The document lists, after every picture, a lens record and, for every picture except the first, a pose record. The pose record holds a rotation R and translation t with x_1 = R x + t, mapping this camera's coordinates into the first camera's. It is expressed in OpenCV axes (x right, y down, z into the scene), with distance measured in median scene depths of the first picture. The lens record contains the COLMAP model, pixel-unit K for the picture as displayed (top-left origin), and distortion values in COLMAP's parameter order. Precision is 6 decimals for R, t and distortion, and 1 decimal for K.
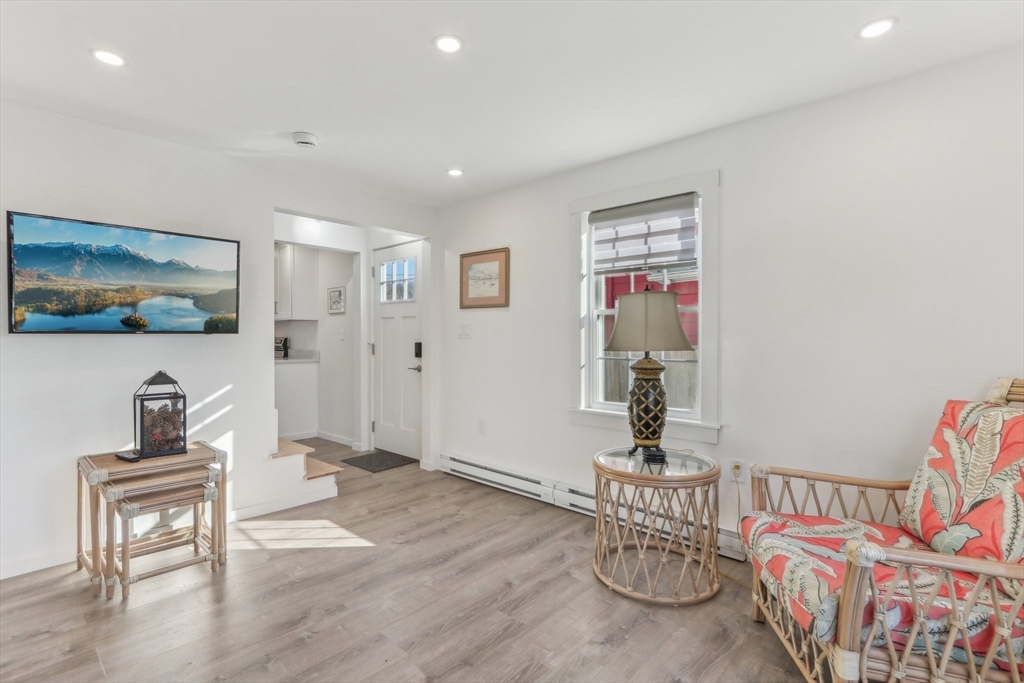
lens RADIAL K [[486.1, 0, 512.0], [0, 486.1, 341.5], [0, 0, 1]] dist [0.000761, 0.000163]
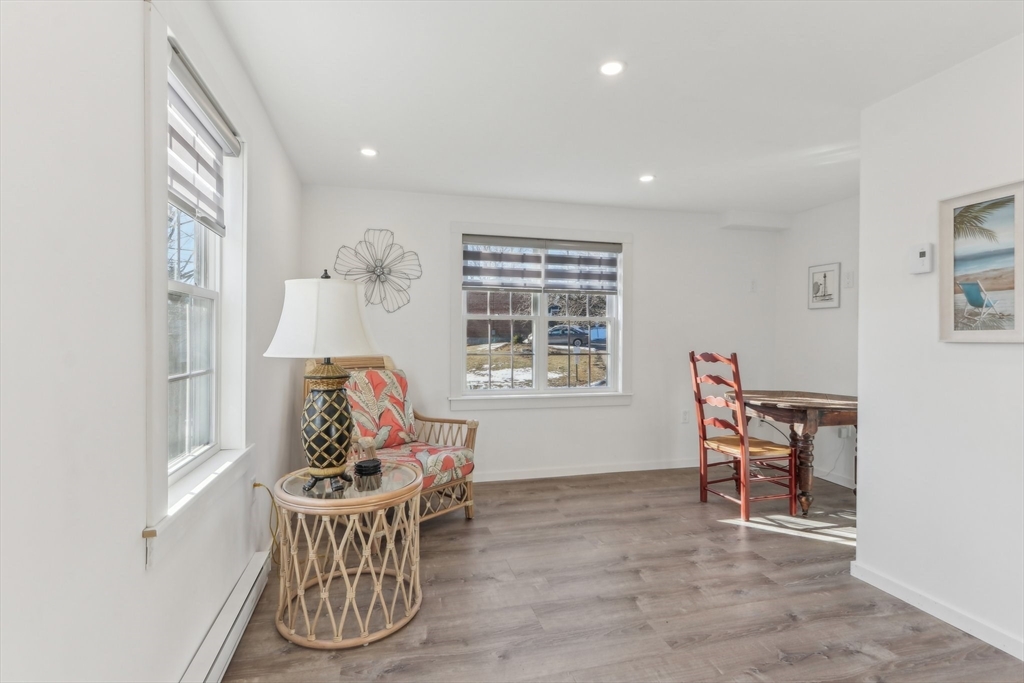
lens RADIAL K [[486.1, 0, 512.0], [0, 486.1, 341.5], [0, 0, 1]] dist [0.000761, 0.000163]
pose [[-0.843582, -0.011507, 0.536877, -0.839547], [0.001451, 0.999718, 0.023707, -0.045462], [-0.536999, 0.020778, -0.843327, 3.227020]]
